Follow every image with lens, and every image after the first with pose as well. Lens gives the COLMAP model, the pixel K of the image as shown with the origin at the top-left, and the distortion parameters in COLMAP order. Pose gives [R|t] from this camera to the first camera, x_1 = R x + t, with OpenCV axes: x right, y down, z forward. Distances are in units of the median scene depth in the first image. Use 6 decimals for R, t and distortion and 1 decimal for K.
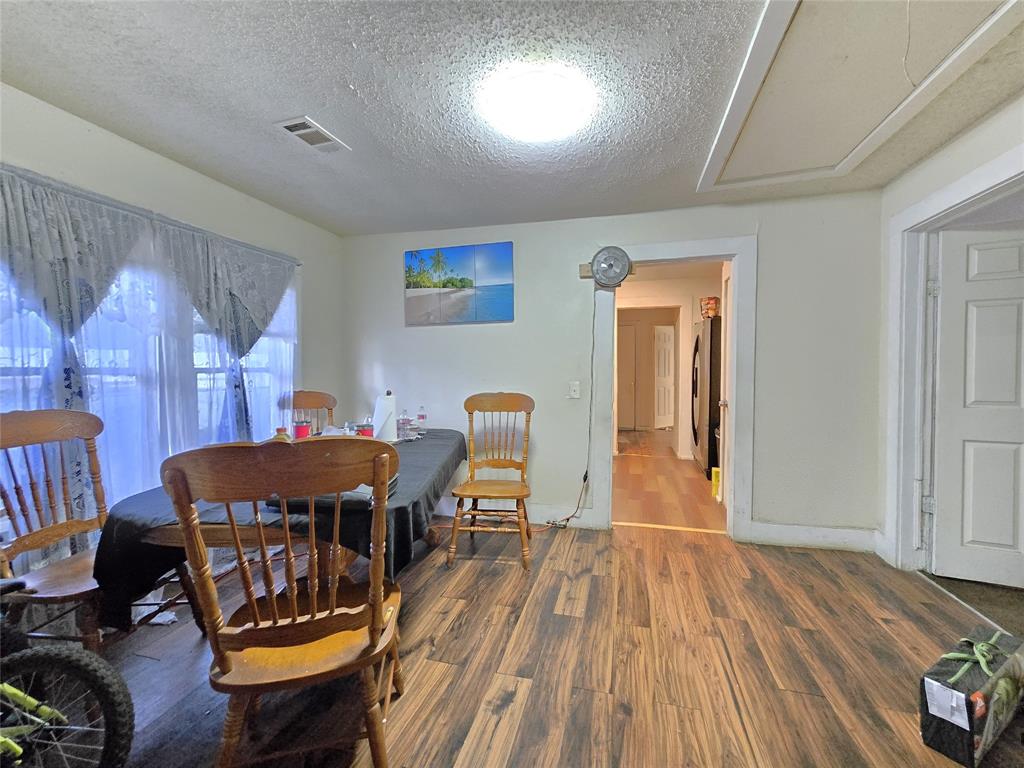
lens RADIAL K [[433.1, 0, 512.0], [0, 433.1, 384.0], [0, 0, 1]] dist [0.018790, 0.000127]
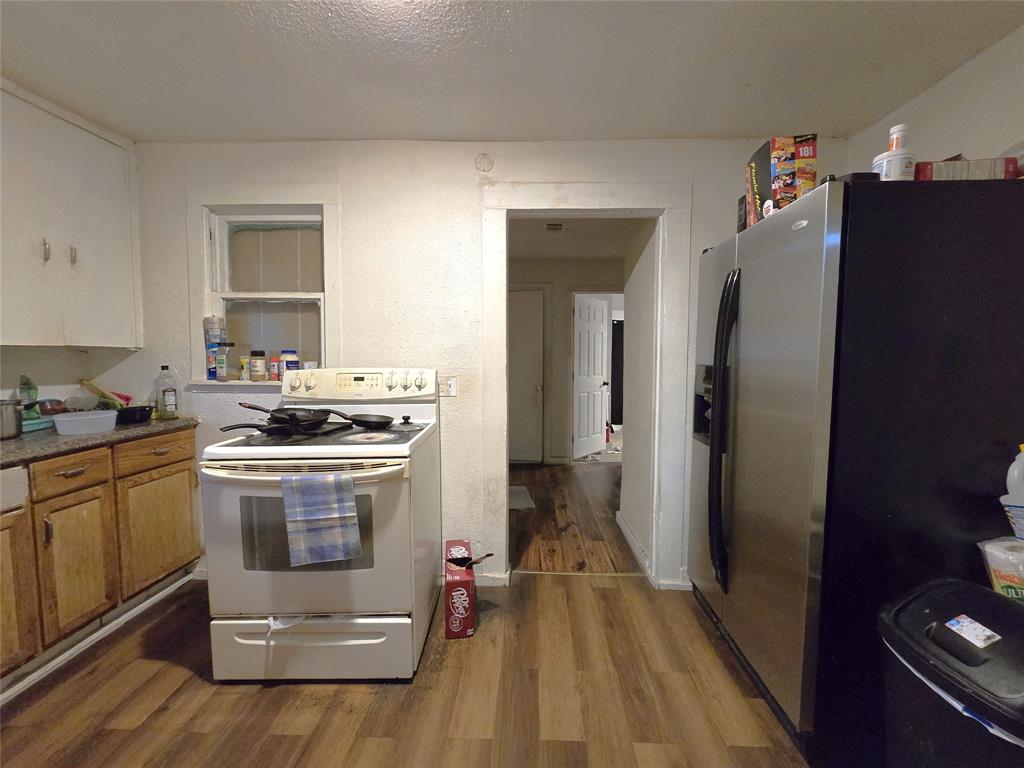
lens RADIAL K [[433.1, 0, 512.0], [0, 433.1, 384.0], [0, 0, 1]] dist [0.018790, 0.000127]
pose [[0.975609, -0.001012, 0.219512, 0.256566], [-0.004557, 0.999680, 0.024862, -0.043740], [-0.219467, -0.025256, 0.975293, 0.993669]]
